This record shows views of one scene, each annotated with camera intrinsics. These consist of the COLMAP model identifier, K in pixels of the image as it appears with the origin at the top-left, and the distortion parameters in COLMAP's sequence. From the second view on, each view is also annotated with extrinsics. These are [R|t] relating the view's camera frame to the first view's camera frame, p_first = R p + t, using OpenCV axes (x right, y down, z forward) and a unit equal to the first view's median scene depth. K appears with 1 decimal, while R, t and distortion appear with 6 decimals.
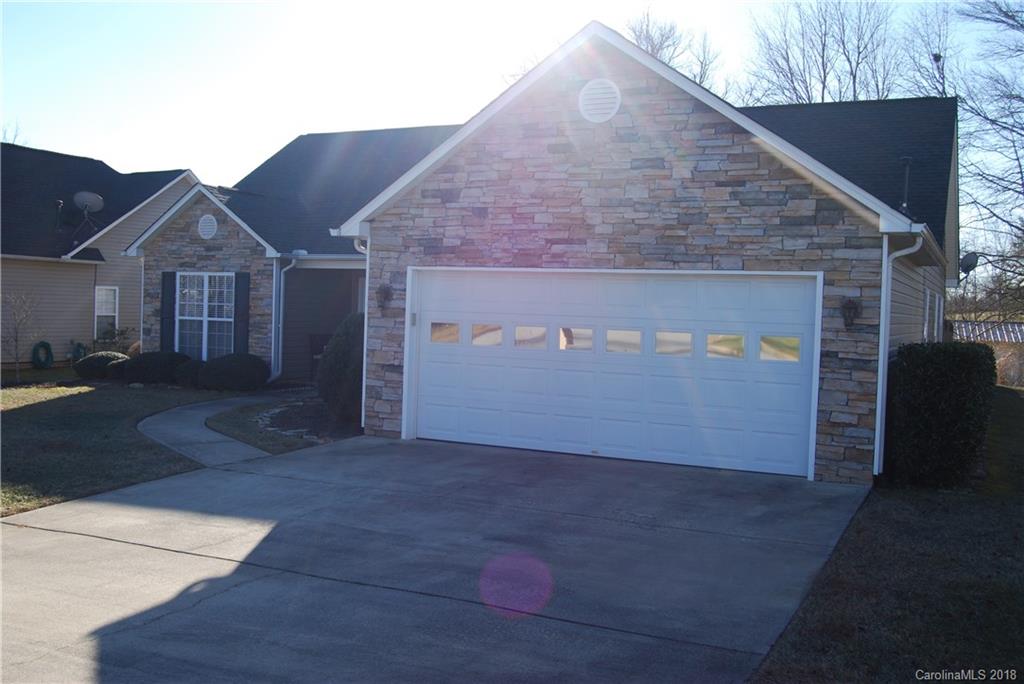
lens RADIAL K [[1007.6, 0, 512.5], [0, 1007.6, 340.4], [0, 0, 1]] dist [-0.017413, 0.000000]
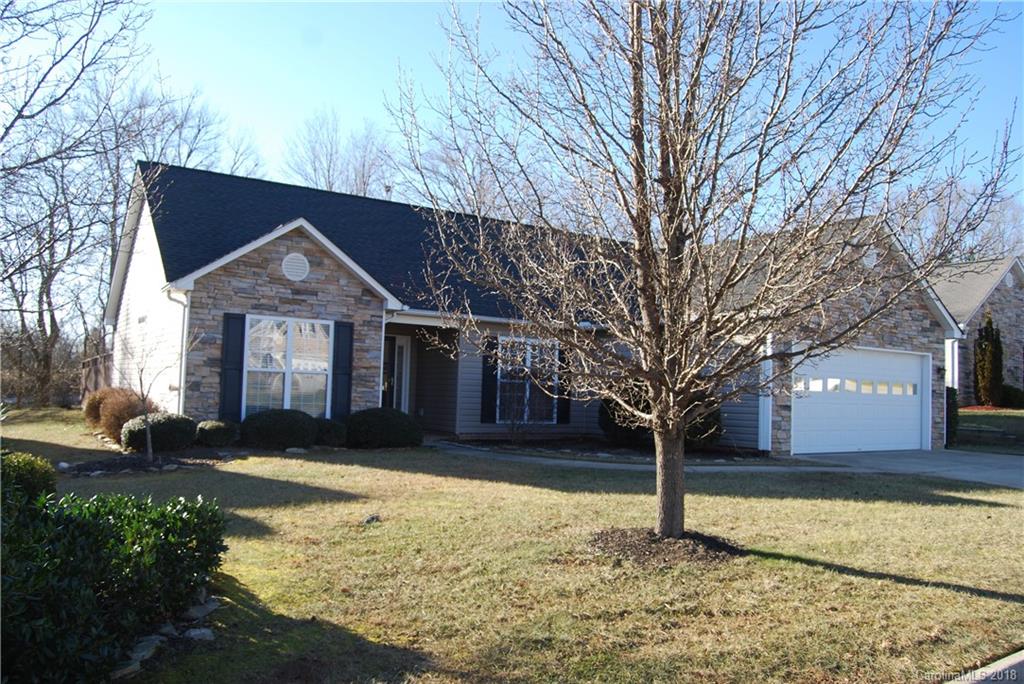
lens RADIAL K [[801.5, 0, 512.4], [0, 801.5, 343.6], [0, 0, 1]] dist [-0.087607, 0.019429]
pose [[0.478473, 0.040481, 0.877169, -0.835725], [0.013518, 0.998479, -0.053453, -0.005547], [-0.877998, 0.037433, 0.477198, 0.506556]]
